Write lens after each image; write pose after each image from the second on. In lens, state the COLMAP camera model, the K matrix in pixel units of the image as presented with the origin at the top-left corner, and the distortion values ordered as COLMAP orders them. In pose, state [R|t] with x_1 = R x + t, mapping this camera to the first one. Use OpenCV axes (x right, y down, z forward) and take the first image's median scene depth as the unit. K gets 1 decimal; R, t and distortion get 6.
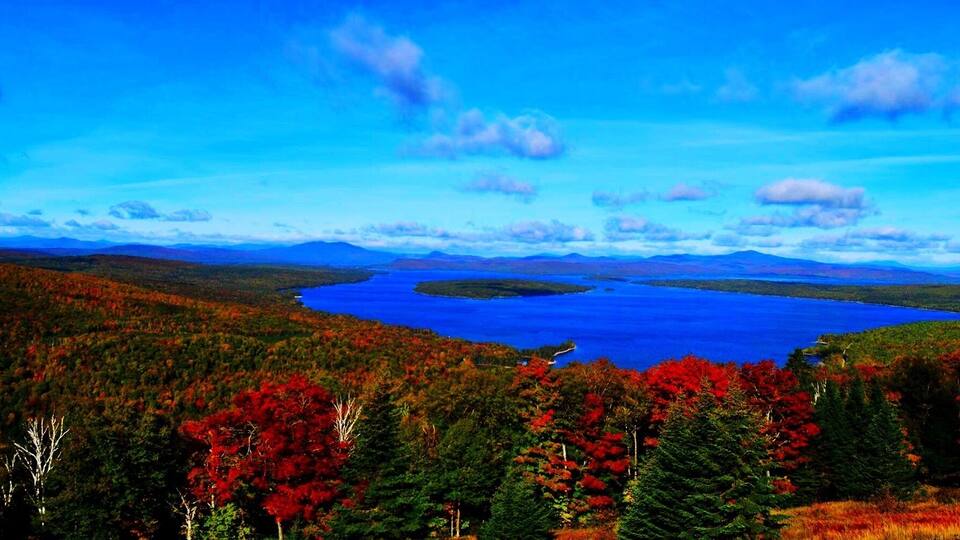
lens RADIAL K [[2317.5, 0, 480.6], [0, 2317.5, 270.1], [0, 0, 1]] dist [-0.126190, 0.000000]
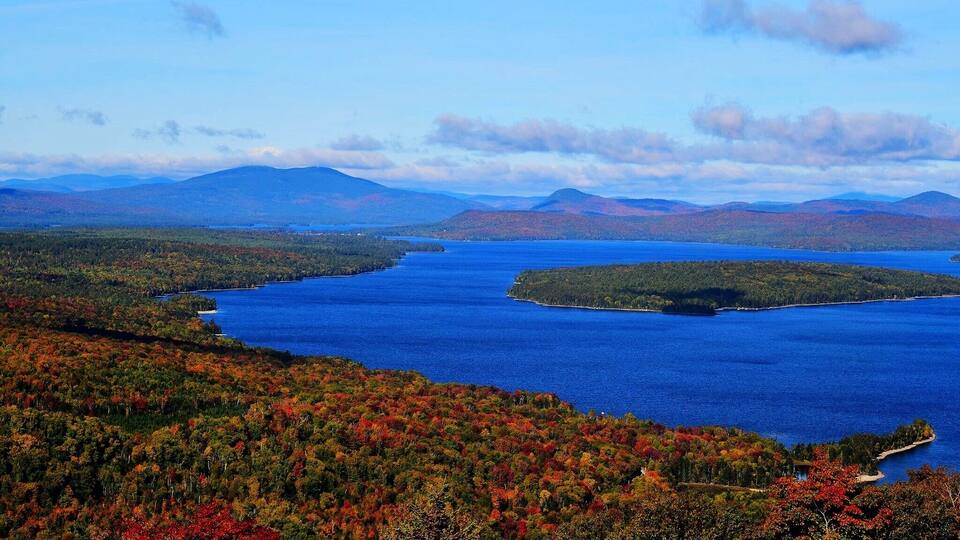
lens RADIAL K [[2317.5, 0, 477.0], [0, 2317.5, 271.0], [0, 0, 1]] dist [-0.126190, 0.000000]
pose [[0.996739, -0.006781, -0.080407, -0.003496], [0.009137, 0.999538, 0.028978, -0.005883], [0.080174, -0.029618, 0.996341, 0.620286]]
